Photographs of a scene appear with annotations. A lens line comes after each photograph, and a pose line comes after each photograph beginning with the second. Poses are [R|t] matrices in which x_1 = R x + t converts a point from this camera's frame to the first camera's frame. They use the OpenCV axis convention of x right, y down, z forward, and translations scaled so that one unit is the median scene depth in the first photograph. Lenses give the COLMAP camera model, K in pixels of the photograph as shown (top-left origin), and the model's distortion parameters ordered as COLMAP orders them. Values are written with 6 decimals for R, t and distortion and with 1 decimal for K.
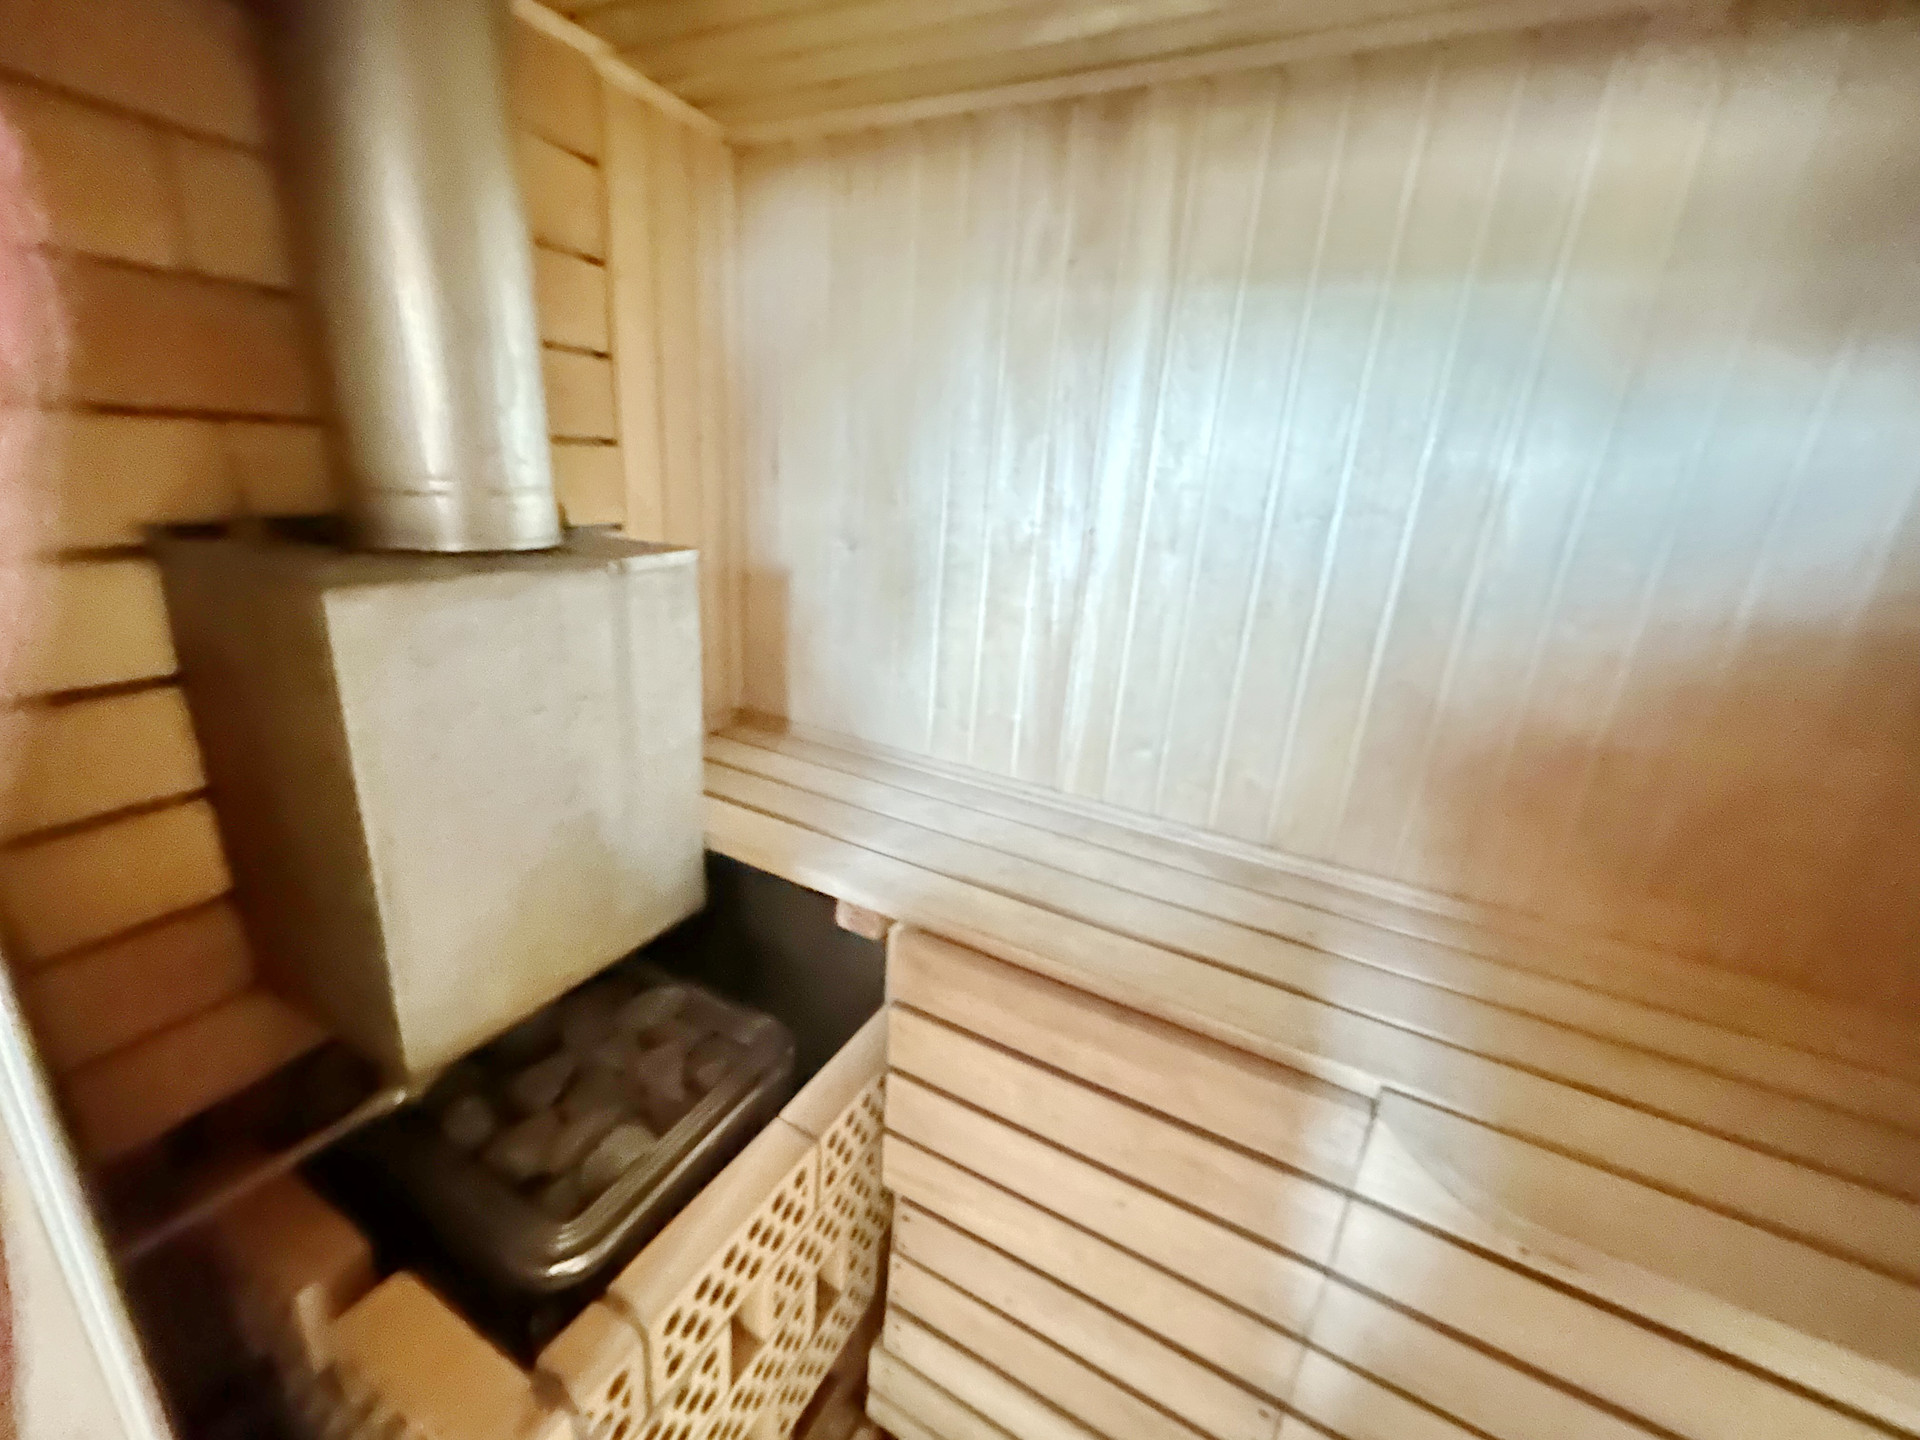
lens RADIAL K [[766.9, 0, 960.0], [0, 766.9, 720.0], [0, 0, 1]] dist [0.001669, -0.000783]
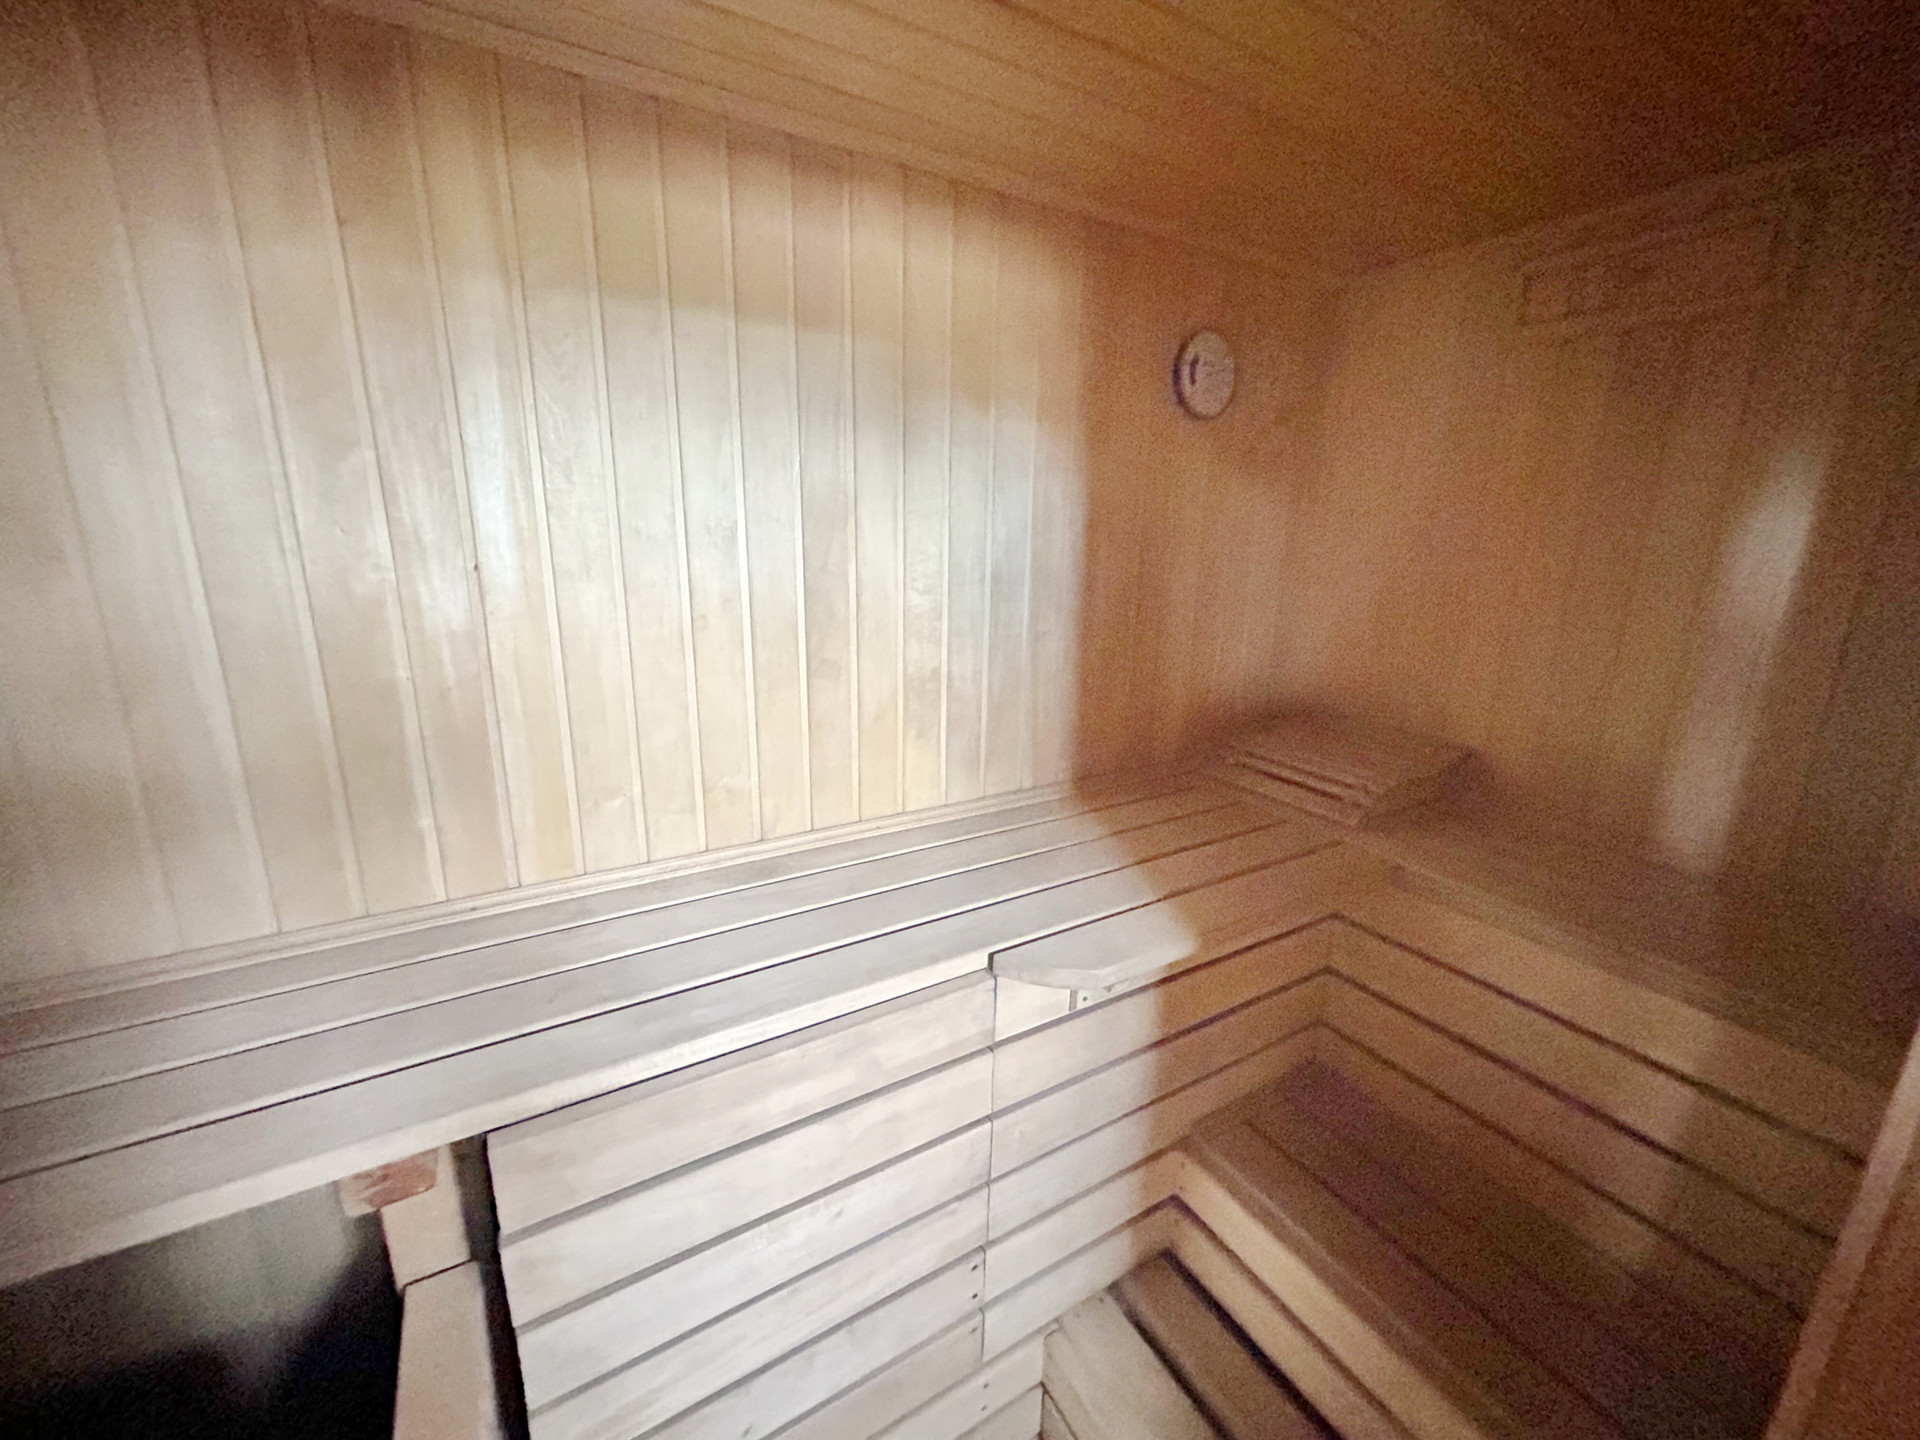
lens RADIAL K [[766.9, 0, 960.0], [0, 766.9, 720.0], [0, 0, 1]] dist [0.001669, -0.000783]
pose [[0.519119, -0.273043, 0.809915, -0.265501], [0.287129, 0.948240, 0.135640, -0.056770], [-0.805030, 0.162137, 0.570648, 0.147299]]
